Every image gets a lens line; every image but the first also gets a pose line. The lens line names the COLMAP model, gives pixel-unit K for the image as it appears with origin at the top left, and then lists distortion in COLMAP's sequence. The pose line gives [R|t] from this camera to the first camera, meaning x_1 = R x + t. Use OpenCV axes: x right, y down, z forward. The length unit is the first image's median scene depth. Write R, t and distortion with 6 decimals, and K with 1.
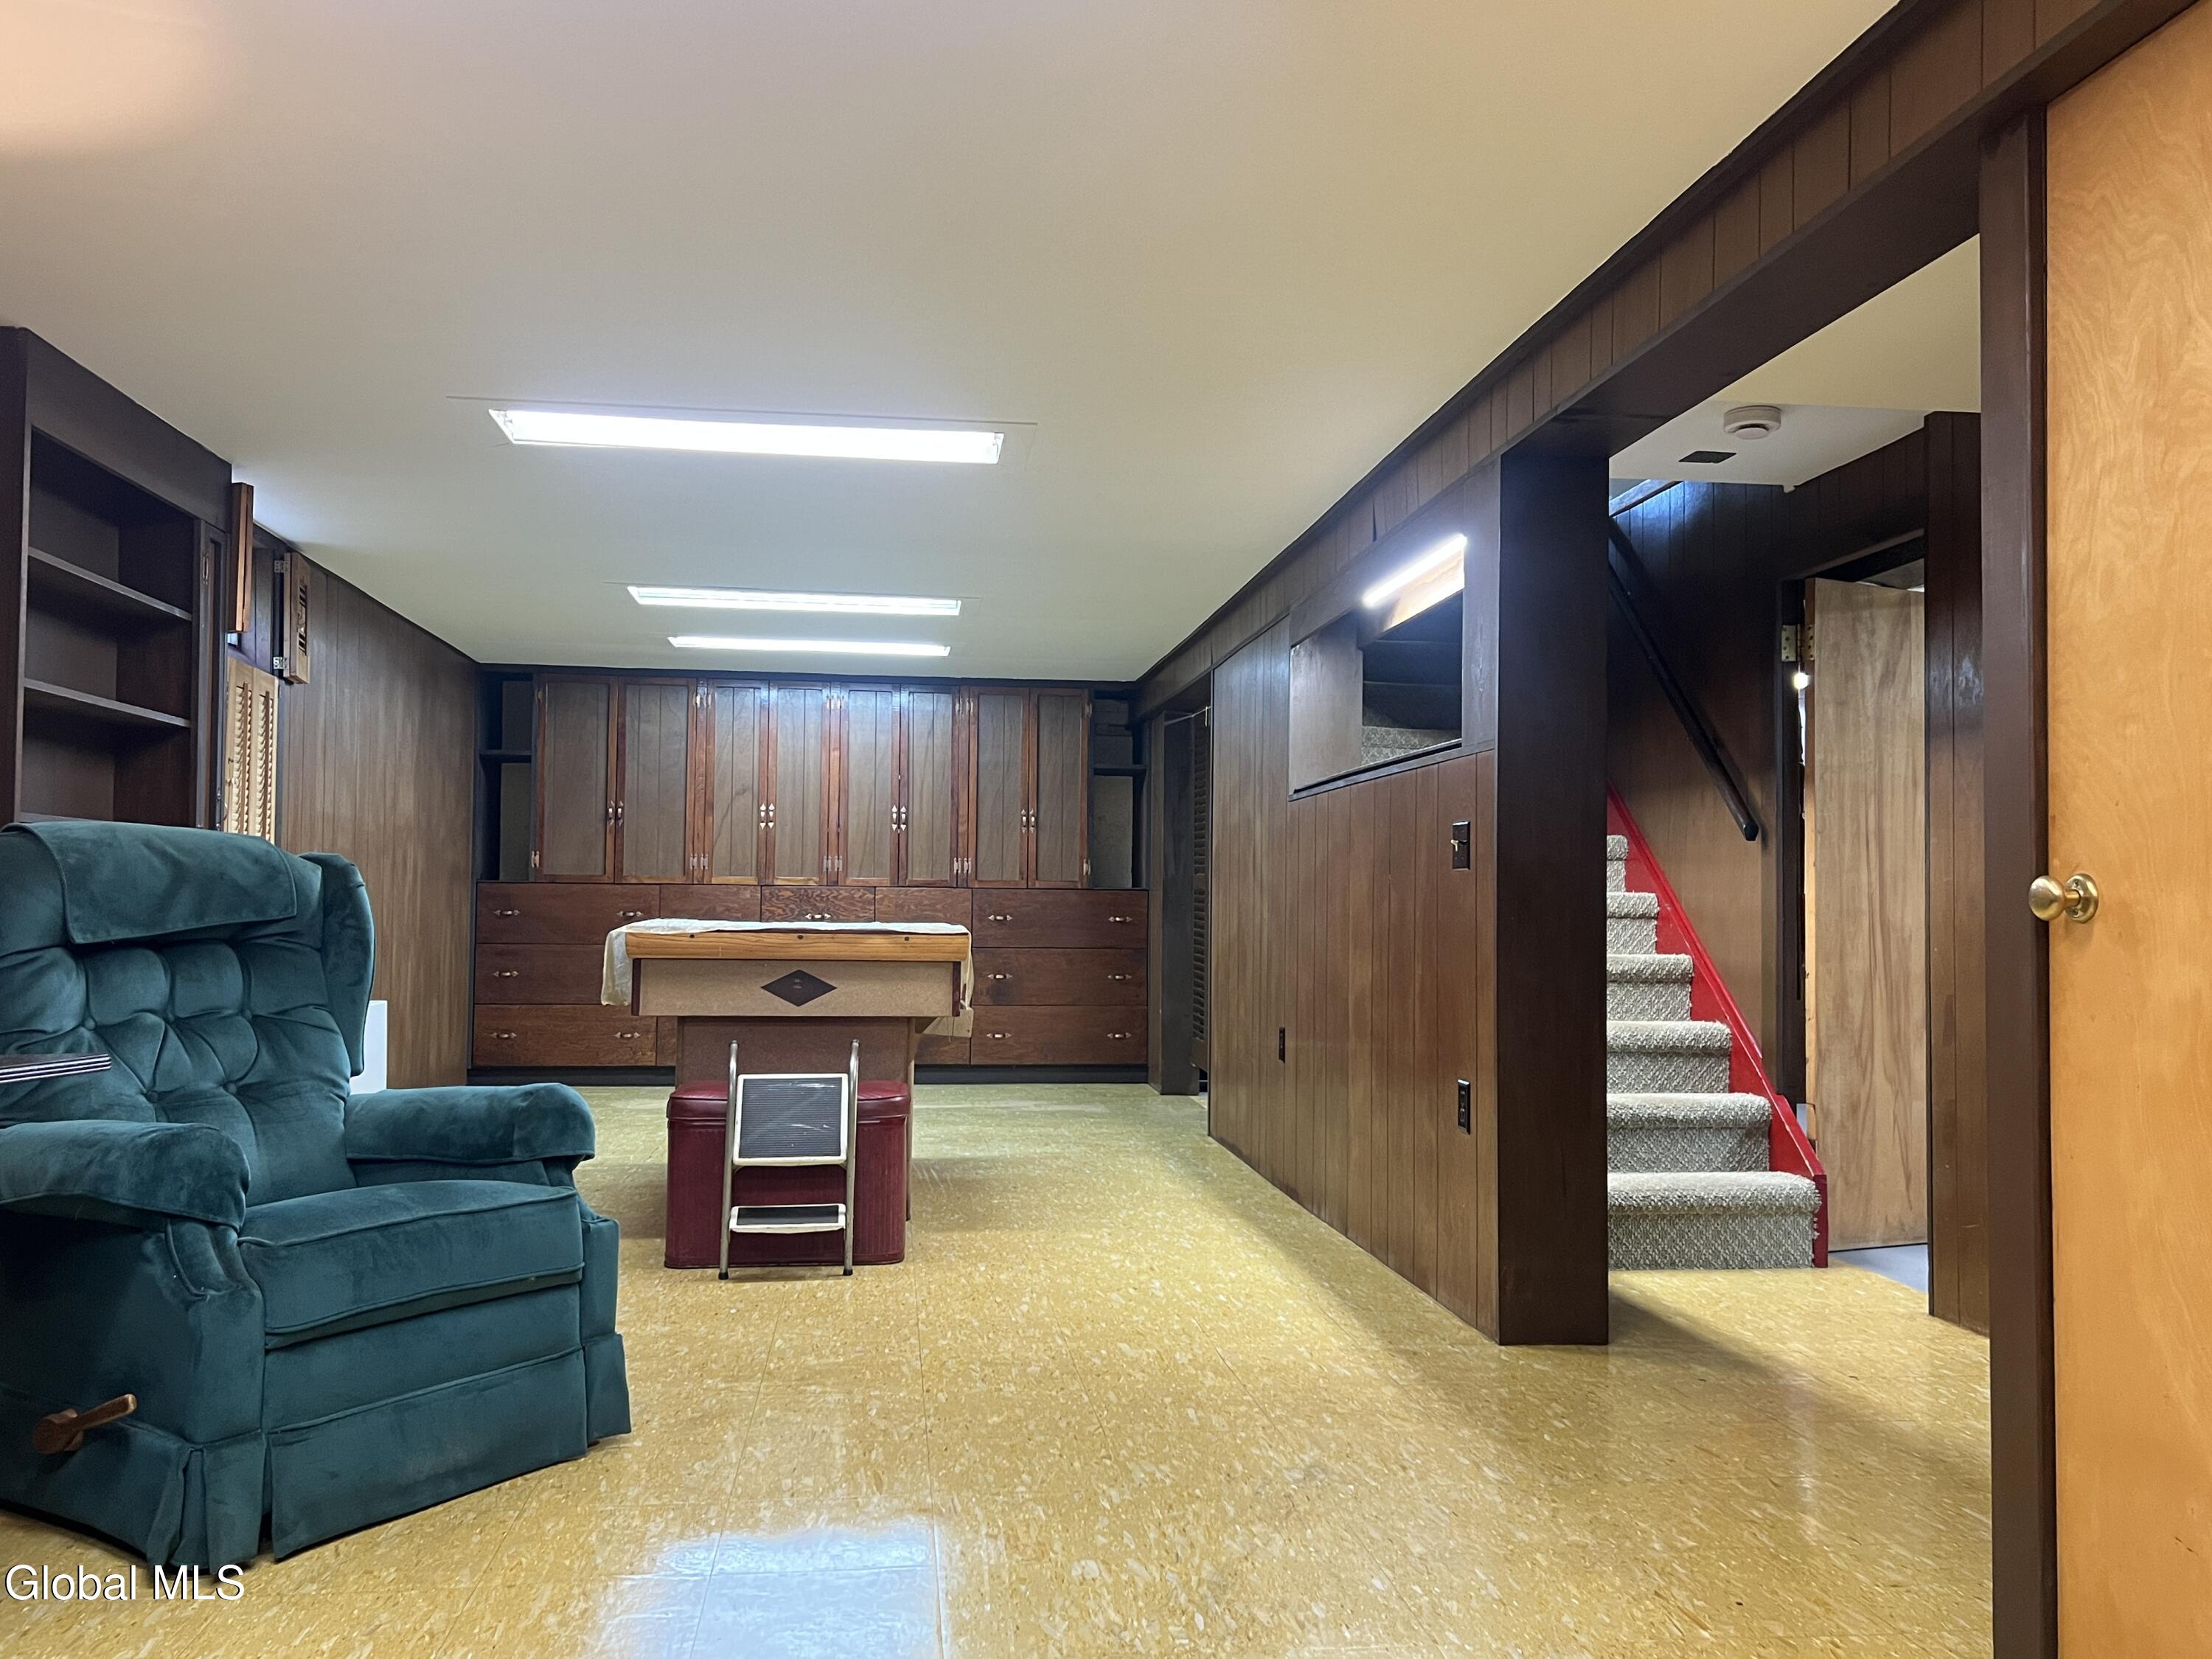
lens RADIAL K [[1810.6, 0, 1105.0], [0, 1810.6, 834.5], [0, 0, 1]] dist [-0.000165, -0.000035]
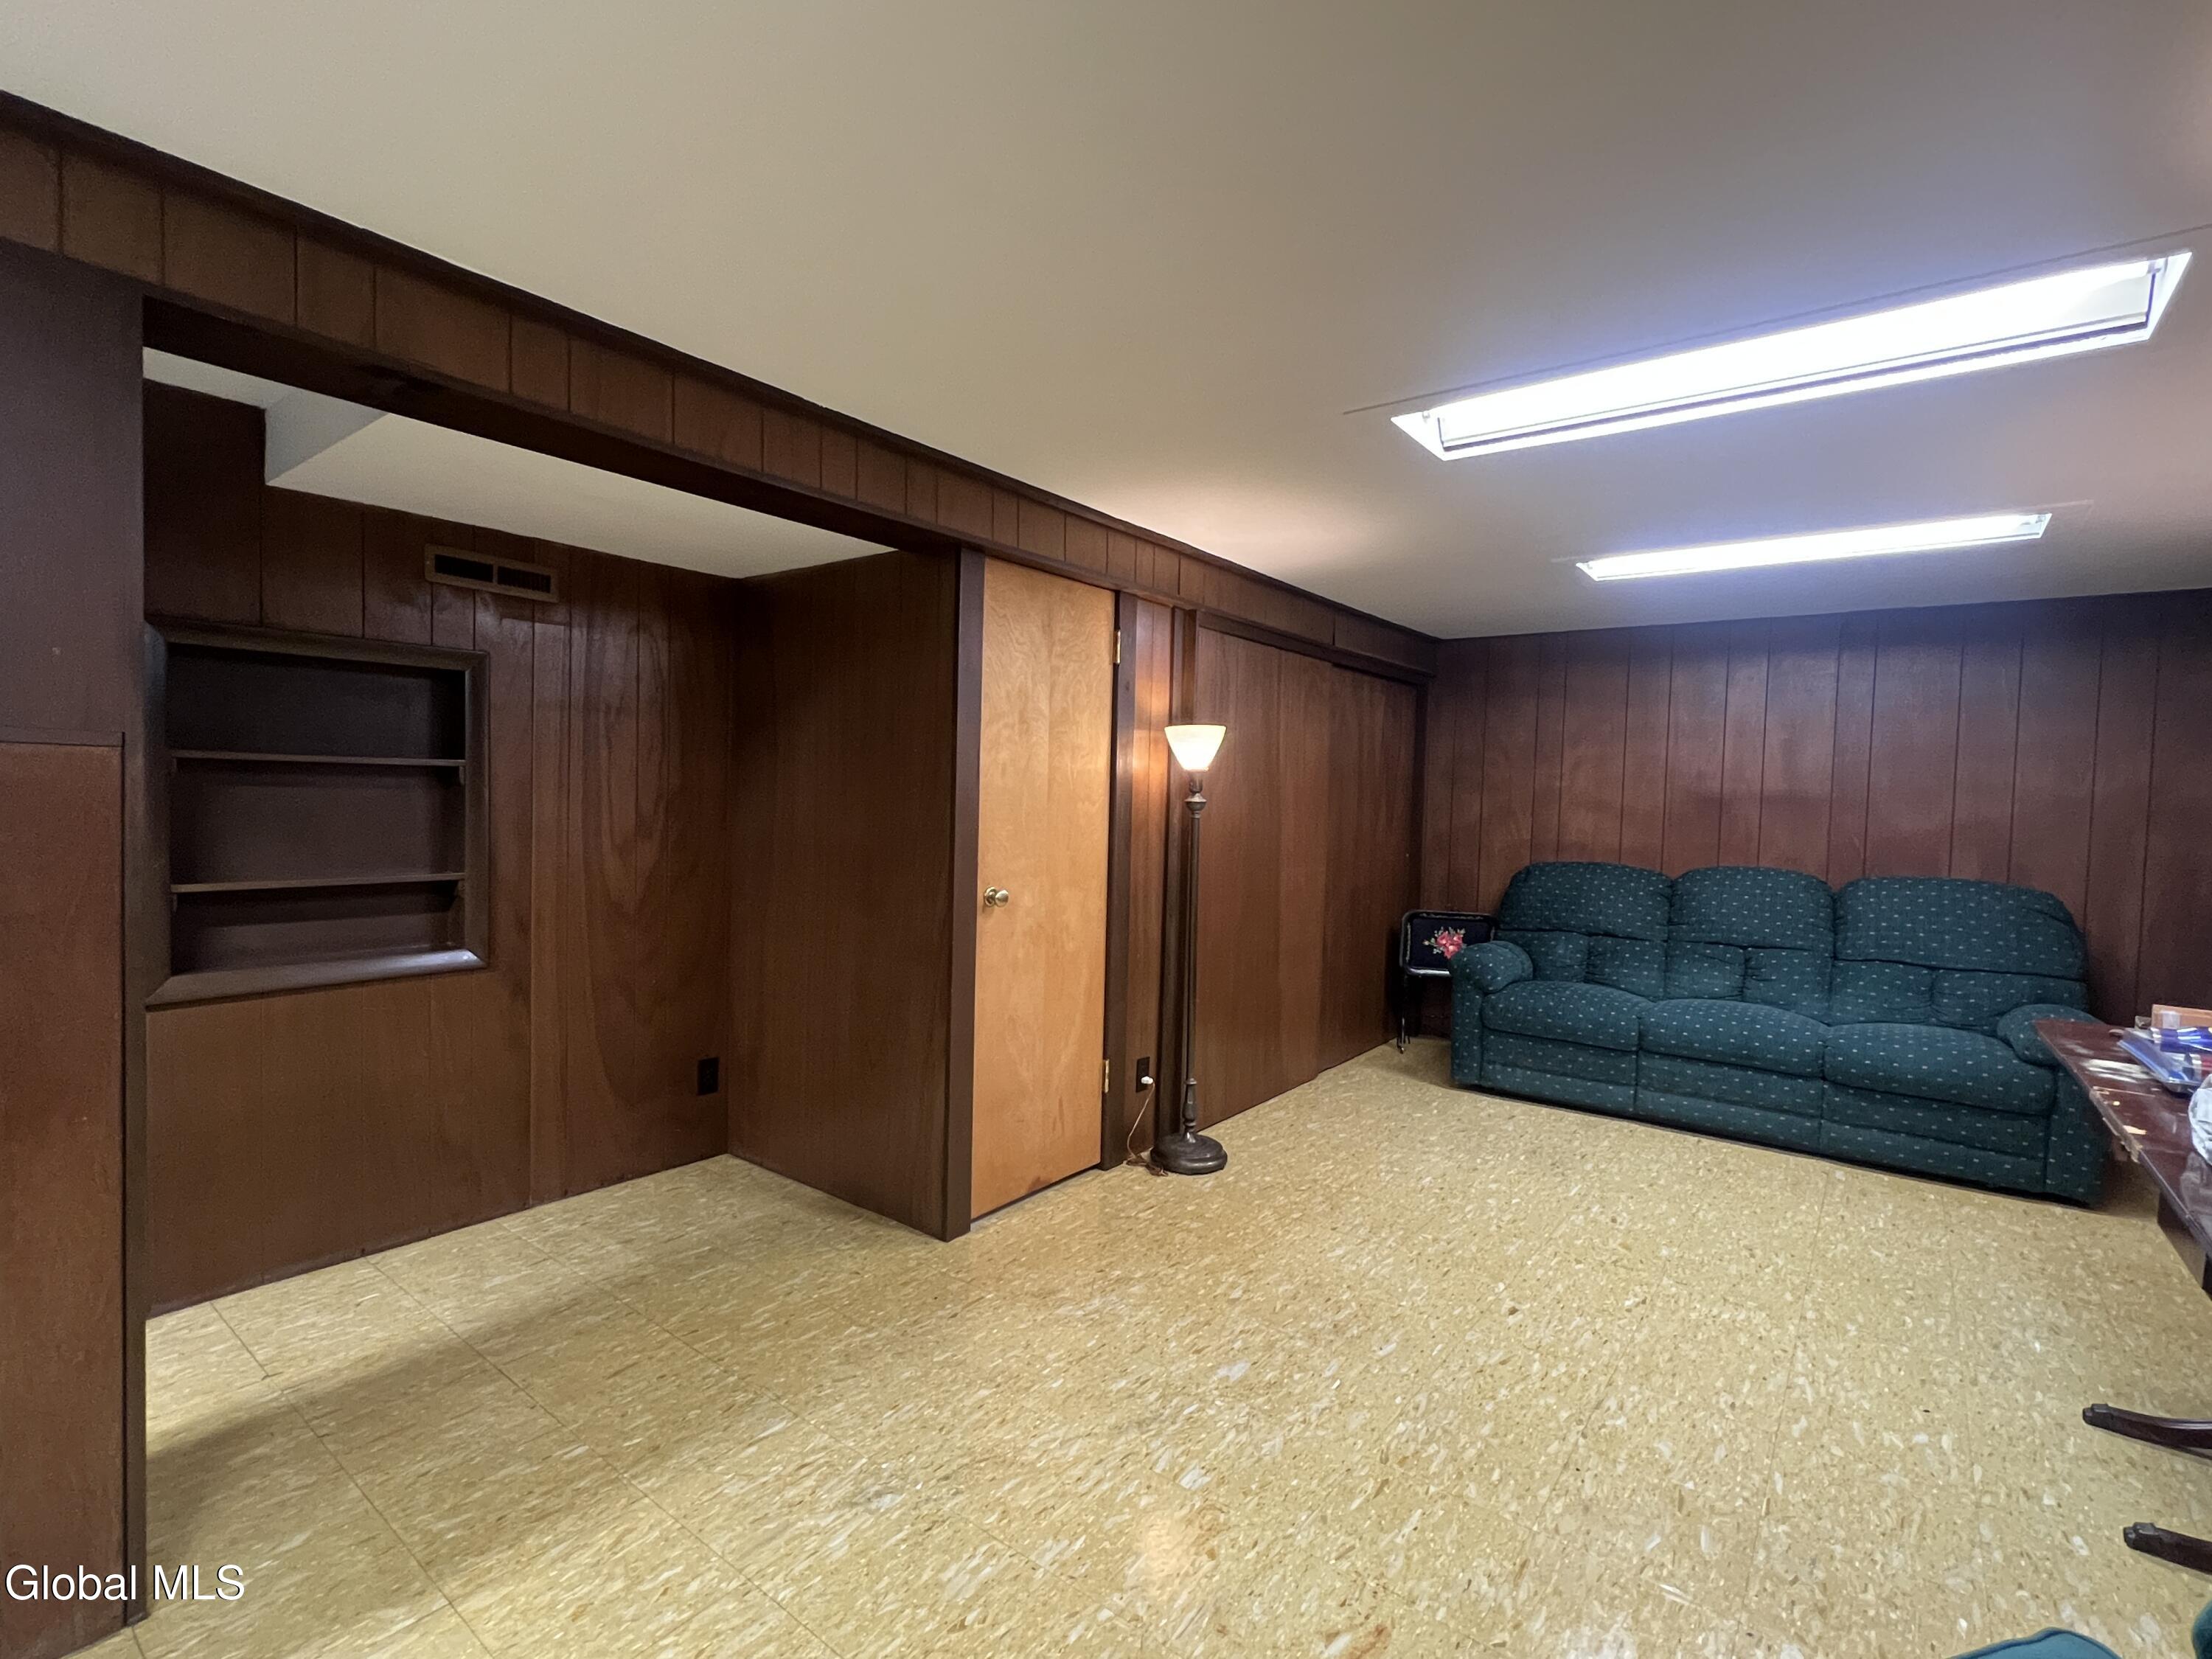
lens RADIAL K [[1020.4, 0, 1102.3], [0, 1020.4, 827.1], [0, 0, 1]] dist [-0.000522, -0.000143]
pose [[-0.705398, -0.055836, 0.706609, -0.422421], [-0.064085, 0.997834, 0.014873, -0.069398], [-0.705909, -0.034792, -0.707448, 1.453416]]
